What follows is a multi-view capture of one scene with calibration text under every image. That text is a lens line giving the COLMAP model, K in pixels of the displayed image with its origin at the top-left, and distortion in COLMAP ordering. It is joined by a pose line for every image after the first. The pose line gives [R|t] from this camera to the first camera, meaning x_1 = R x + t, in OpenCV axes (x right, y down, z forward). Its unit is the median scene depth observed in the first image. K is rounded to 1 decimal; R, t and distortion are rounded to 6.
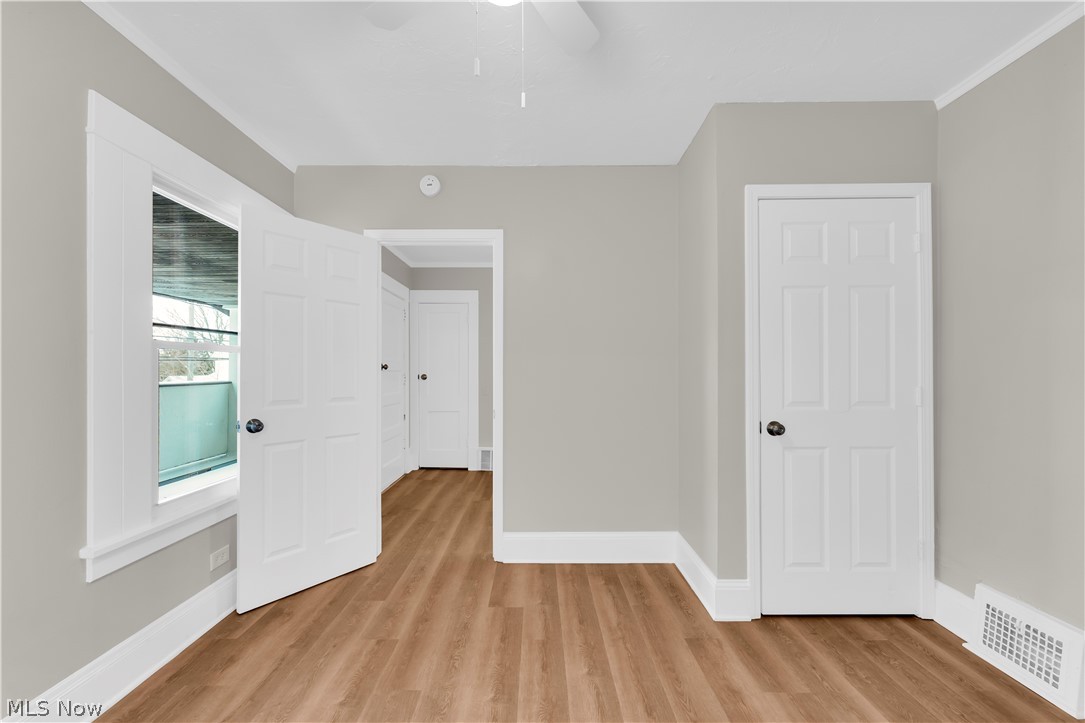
lens RADIAL K [[442.0, 0, 539.8], [0, 442.0, 369.5], [0, 0, 1]] dist [-0.000042, -0.000257]
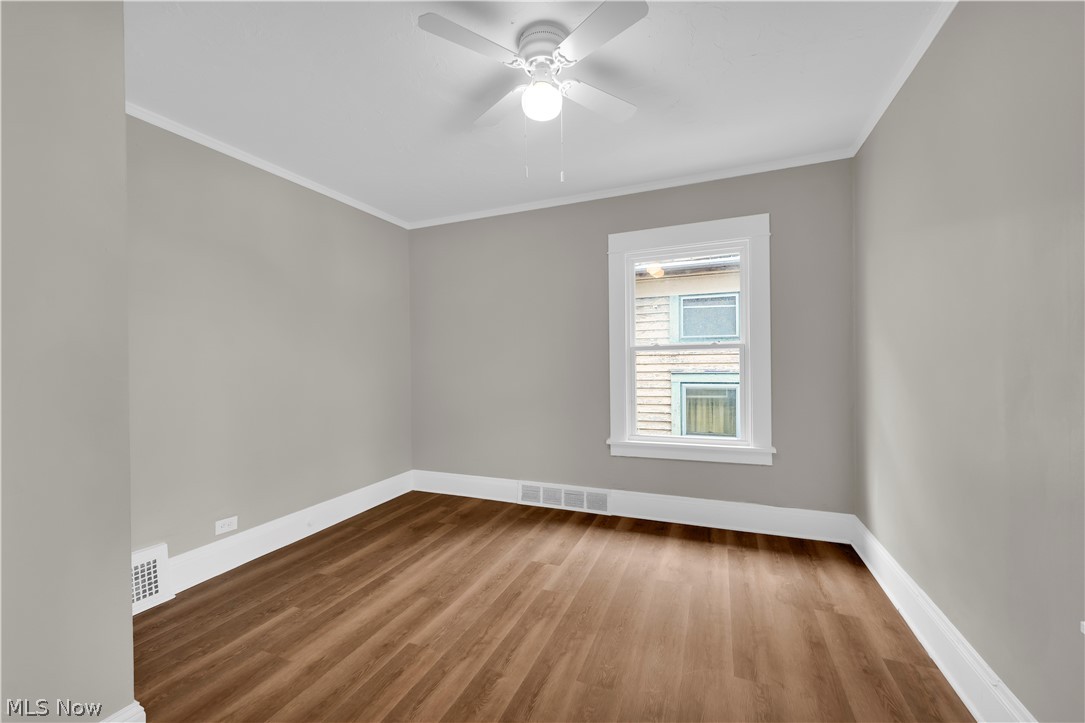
lens RADIAL K [[442.0, 0, 540.5], [0, 442.0, 364.6], [0, 0, 1]] dist [-0.000042, -0.000257]
pose [[-0.927283, 0.012821, 0.374143, -0.476695], [0.012727, 0.999915, -0.002720, 0.017583], [-0.374146, 0.002239, -0.927367, 1.802889]]
